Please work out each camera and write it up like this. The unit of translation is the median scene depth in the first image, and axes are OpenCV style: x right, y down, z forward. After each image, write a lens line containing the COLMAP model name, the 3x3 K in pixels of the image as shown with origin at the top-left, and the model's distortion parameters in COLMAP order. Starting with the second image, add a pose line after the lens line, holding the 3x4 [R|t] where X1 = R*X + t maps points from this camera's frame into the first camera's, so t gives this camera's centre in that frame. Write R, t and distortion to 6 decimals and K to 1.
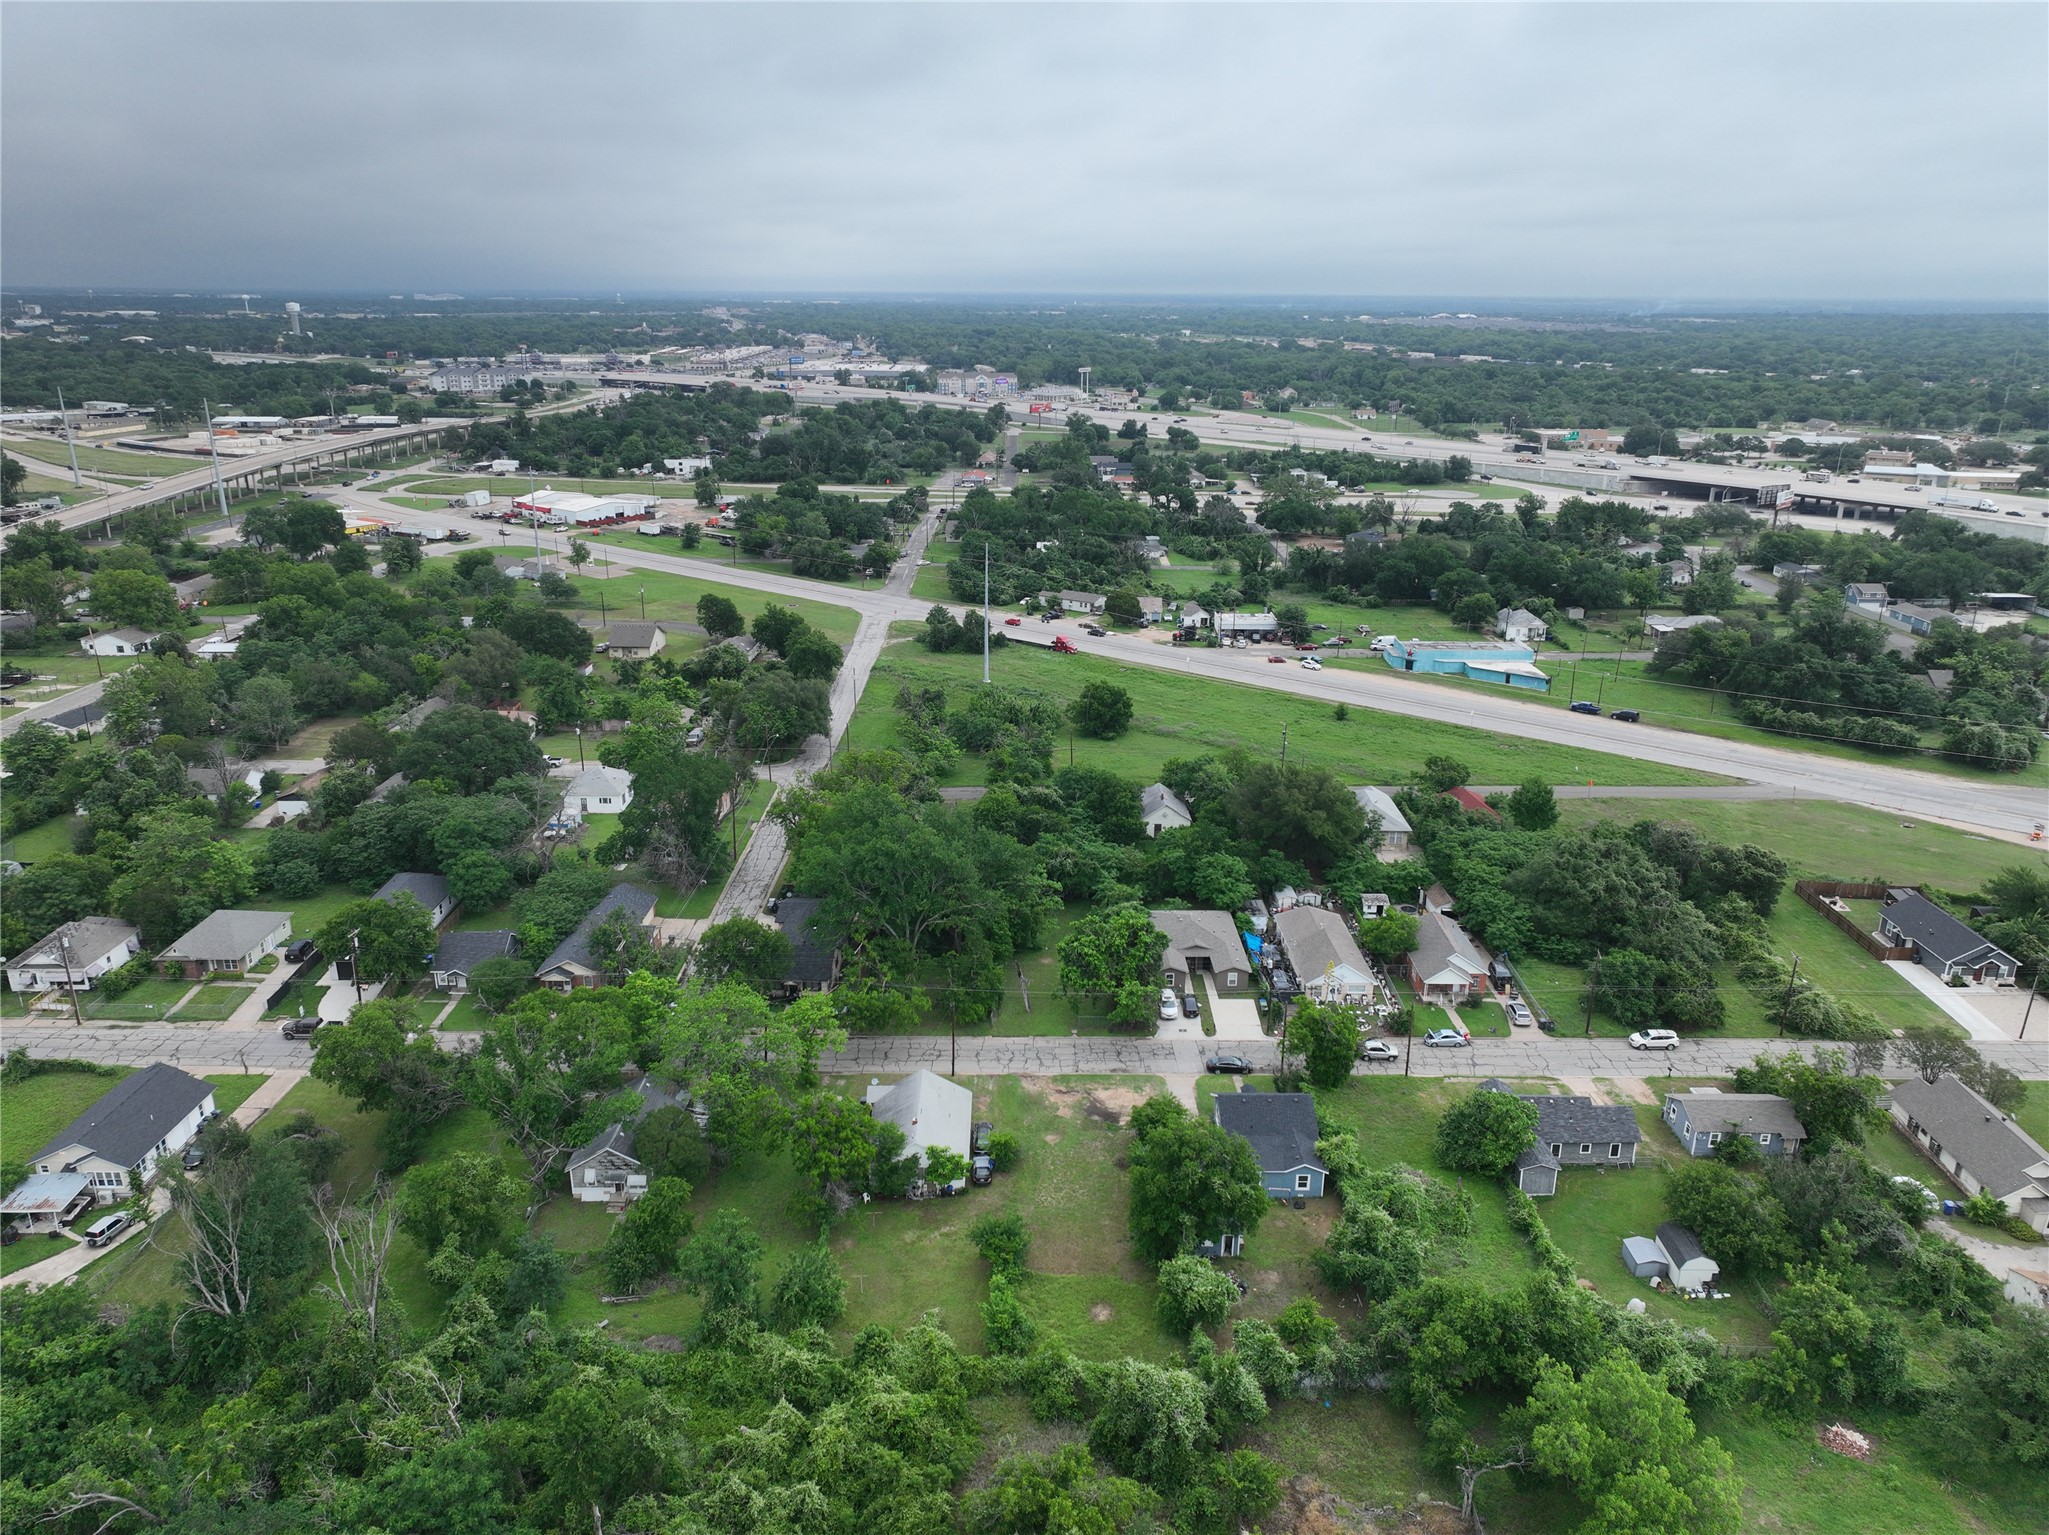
lens RADIAL K [[1439.1, 0, 1028.4], [0, 1439.1, 770.9], [0, 0, 1]] dist [0.001425, 0.011864]
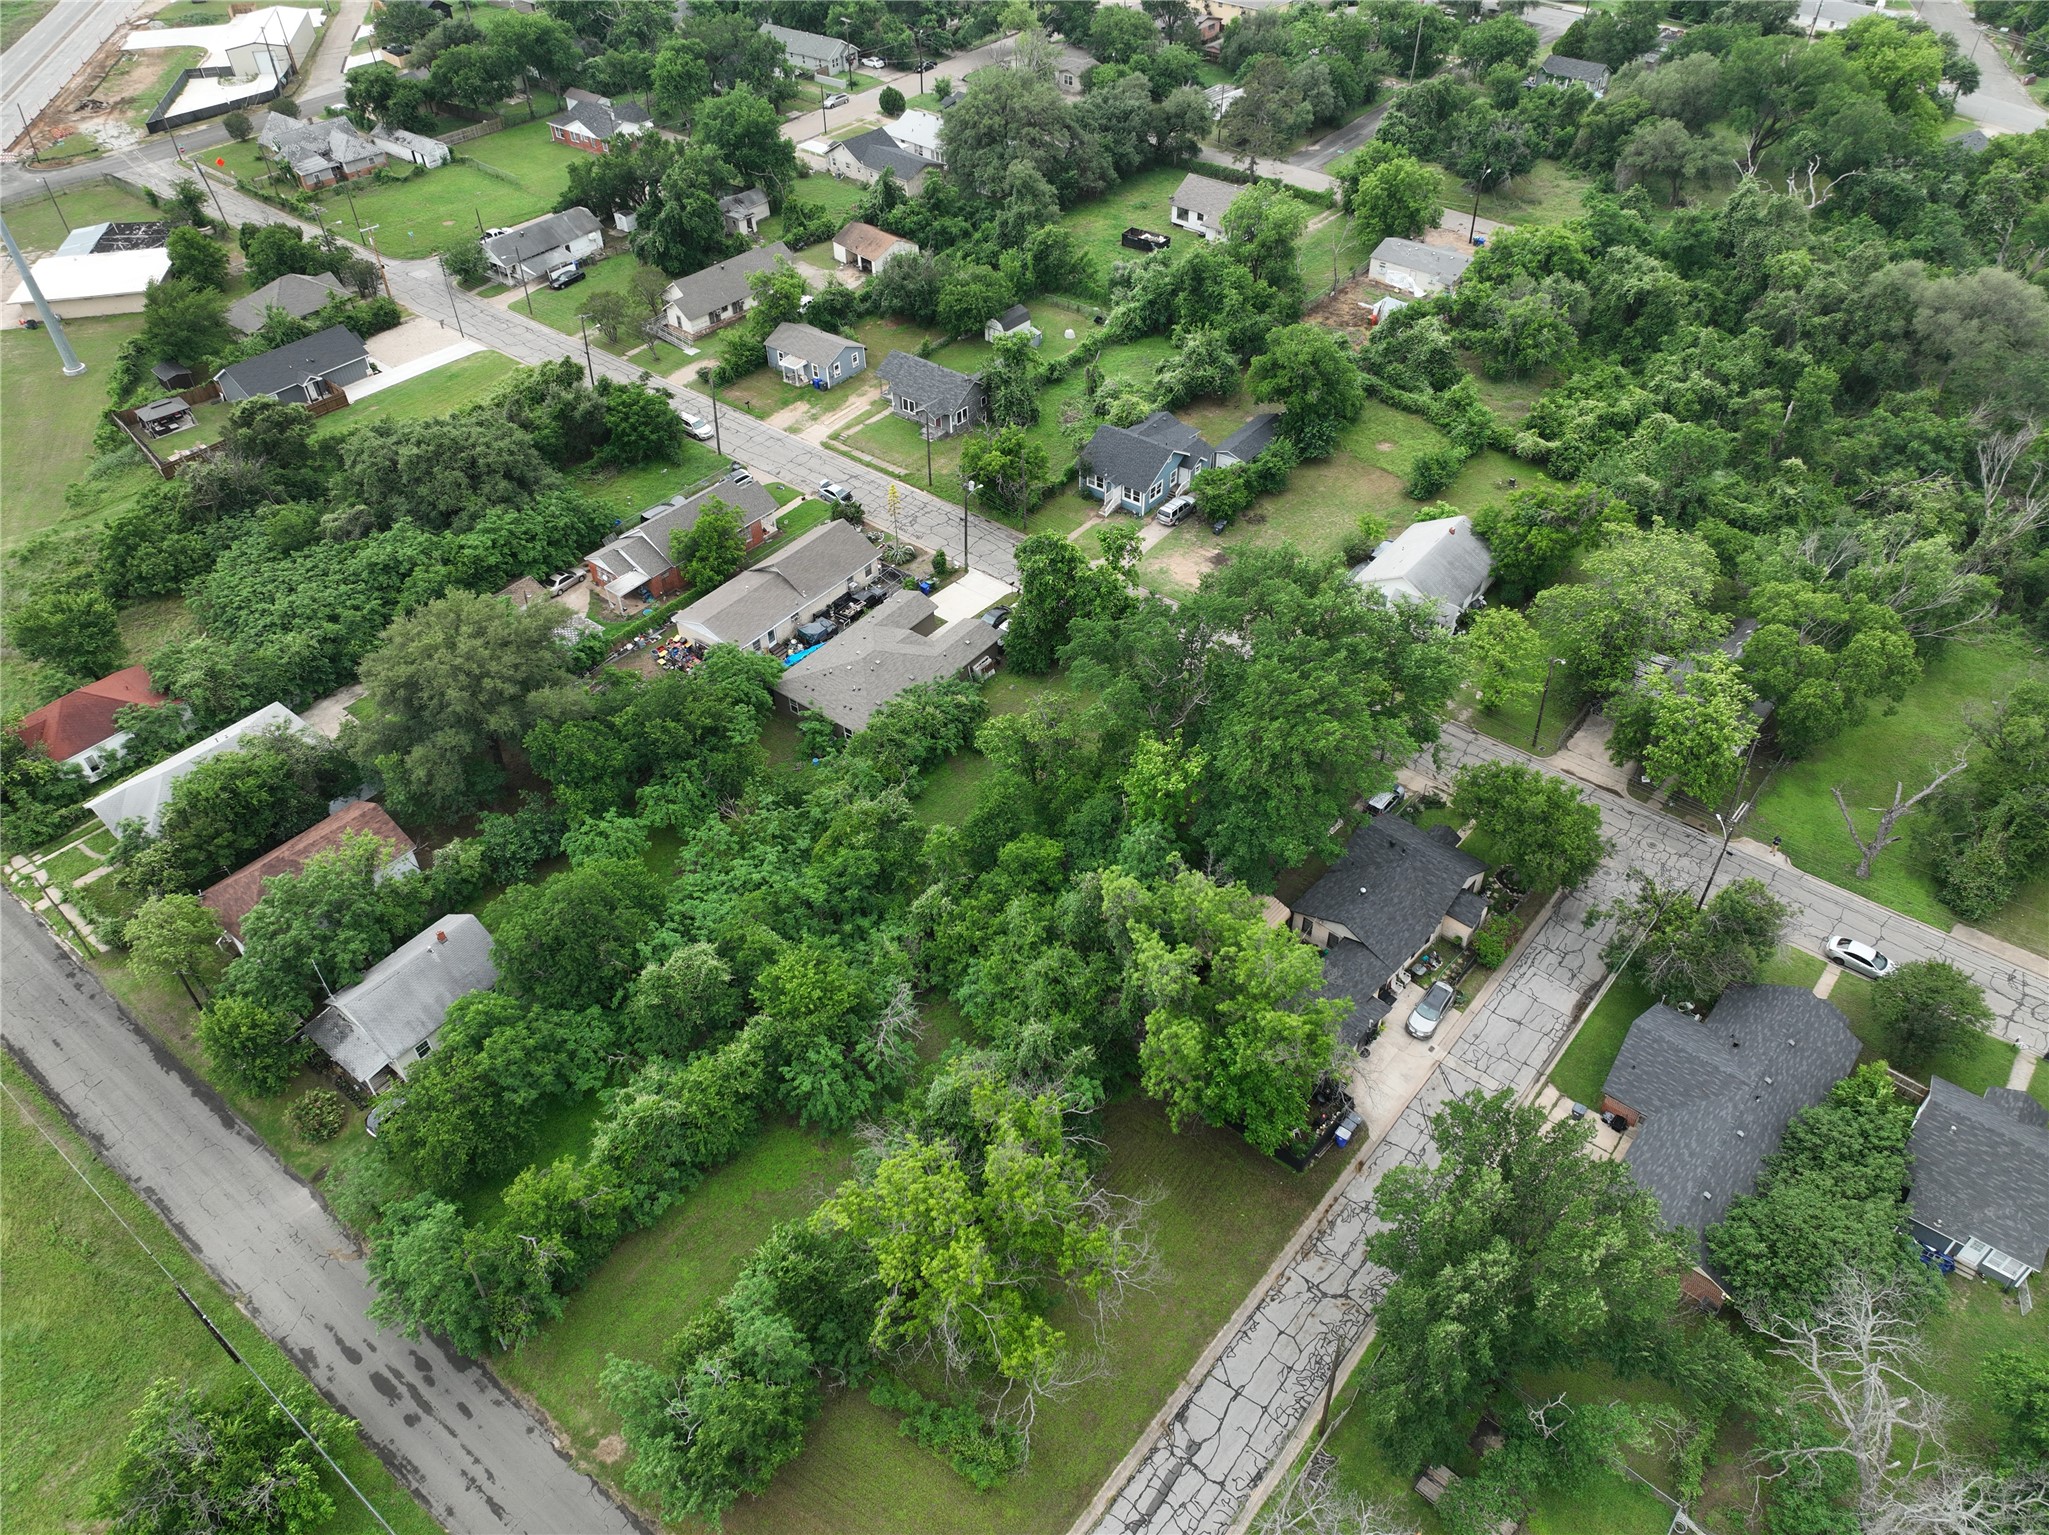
lens RADIAL K [[1439.1, 0, 1028.4], [0, 1439.1, 770.9], [0, 0, 1]] dist [0.001425, 0.011864]
pose [[-0.779072, -0.413012, 0.471666, -0.264839], [0.210941, 0.535786, 0.817580, -0.372749], [-0.590382, 0.736447, -0.330295, 1.103088]]
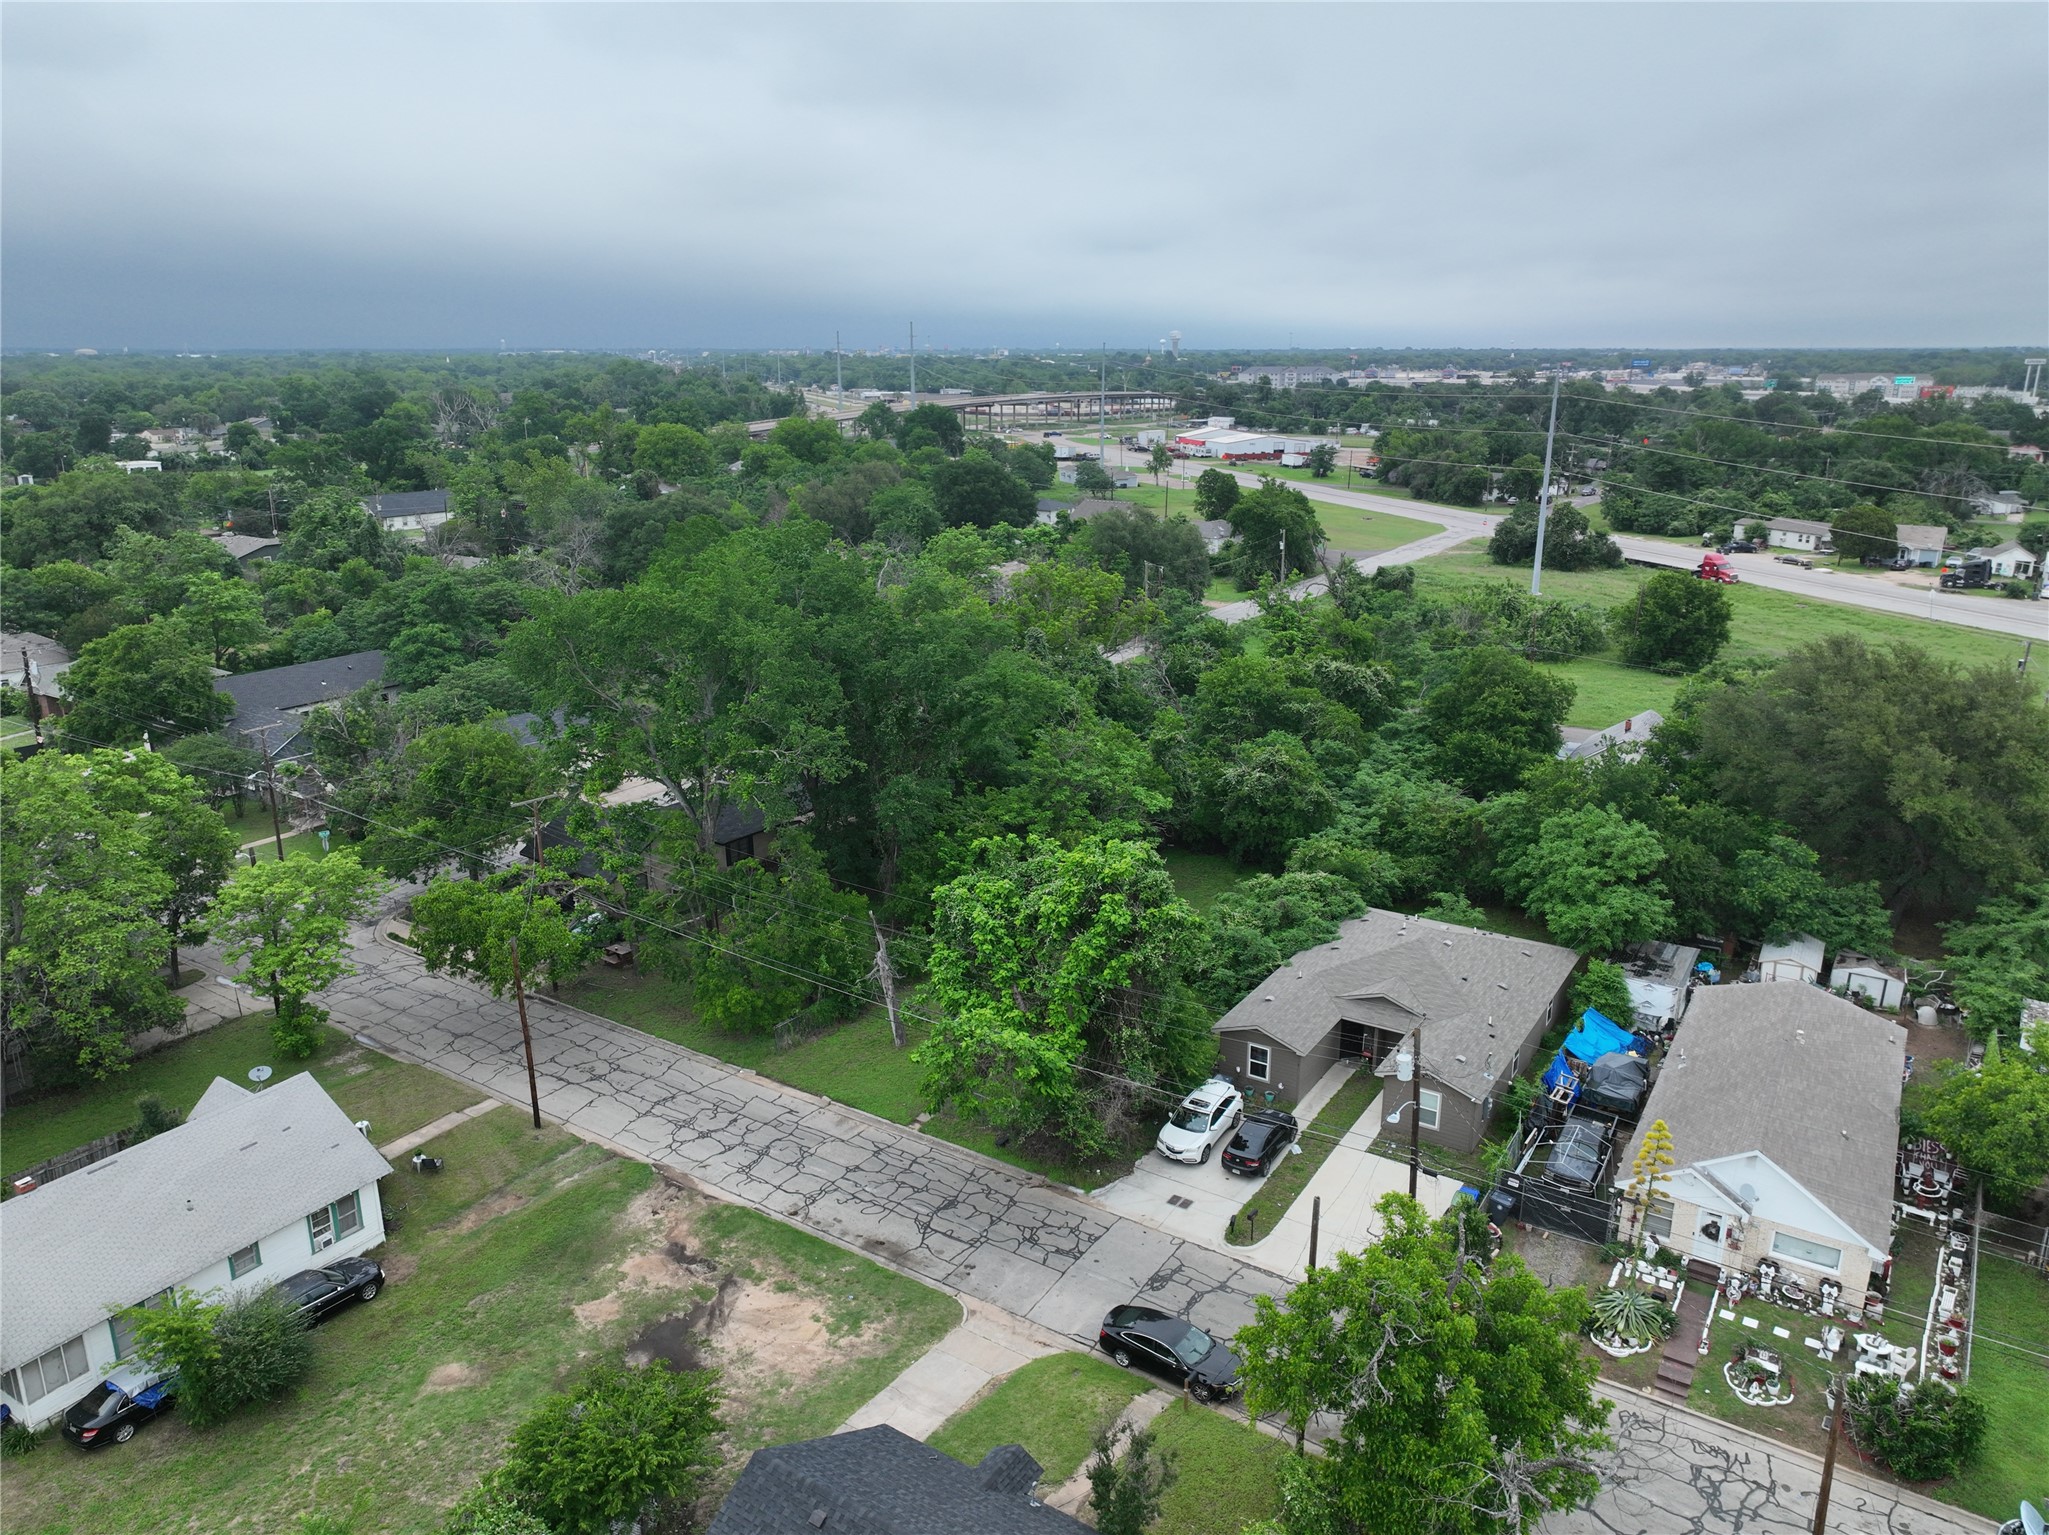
lens RADIAL K [[1439.1, 0, 1028.4], [0, 1439.1, 770.9], [0, 0, 1]] dist [0.001425, 0.011864]
pose [[0.831729, 0.148269, -0.535017, 0.201671], [-0.169510, 0.985482, 0.009589, 0.066620], [0.528672, 0.082715, 0.844787, 0.556902]]
